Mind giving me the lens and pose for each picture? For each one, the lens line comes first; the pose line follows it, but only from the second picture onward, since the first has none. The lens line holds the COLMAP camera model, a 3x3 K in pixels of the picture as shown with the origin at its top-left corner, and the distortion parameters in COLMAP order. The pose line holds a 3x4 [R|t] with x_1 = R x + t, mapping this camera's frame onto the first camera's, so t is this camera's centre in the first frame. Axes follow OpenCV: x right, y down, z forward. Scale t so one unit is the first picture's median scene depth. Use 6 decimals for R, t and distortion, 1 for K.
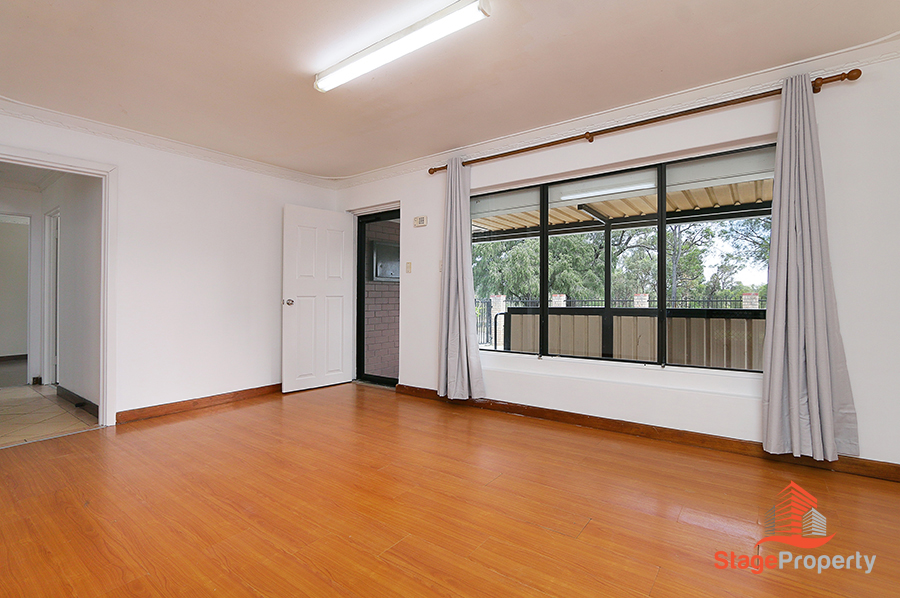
lens RADIAL K [[416.6, 0, 464.3], [0, 416.6, 292.7], [0, 0, 1]] dist [-0.014997, 0.002201]
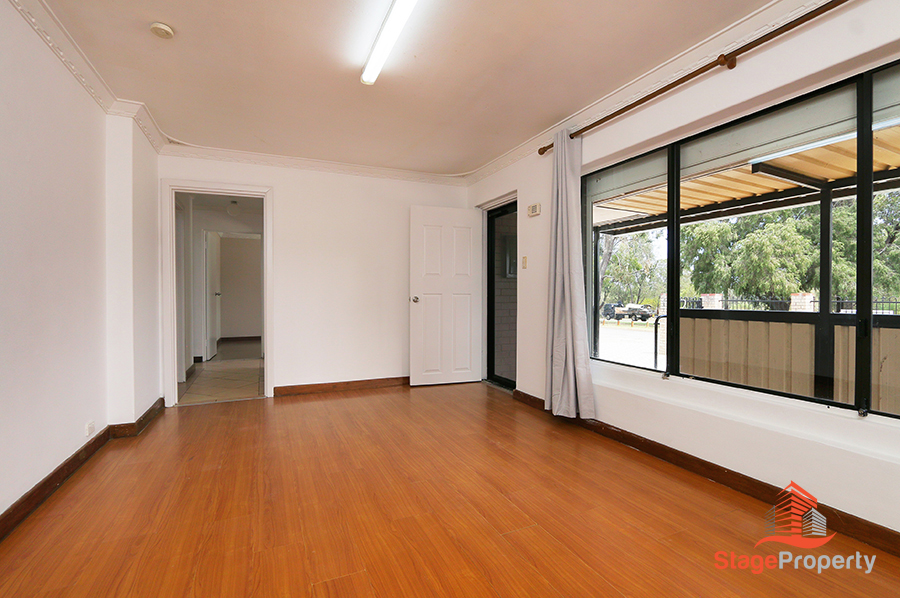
lens RADIAL K [[416.6, 0, 459.1], [0, 416.6, 292.7], [0, 0, 1]] dist [-0.014997, 0.002201]
pose [[0.871792, 0.003734, -0.489862, 0.205132], [-0.001458, 0.999986, 0.005028, 0.000933], [0.489874, -0.003669, 0.871786, 0.156198]]
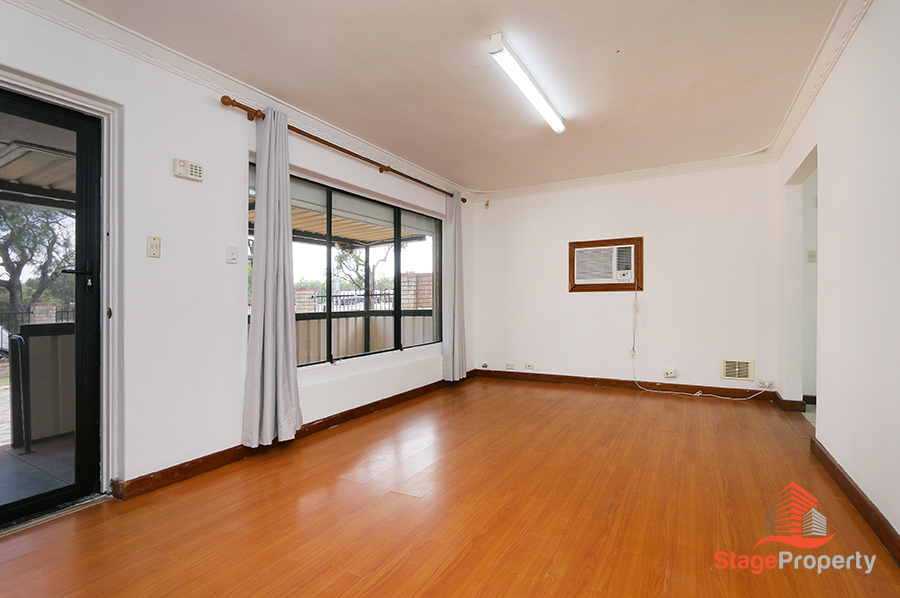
lens RADIAL K [[416.6, 0, 456.8], [0, 416.6, 303.2], [0, 0, 1]] dist [-0.014997, 0.002201]
pose [[-0.098267, 0.000346, 0.995160, -0.756501], [0.004934, 0.999988, 0.000139, 0.013964], [-0.995148, 0.004924, -0.098267, 0.741411]]
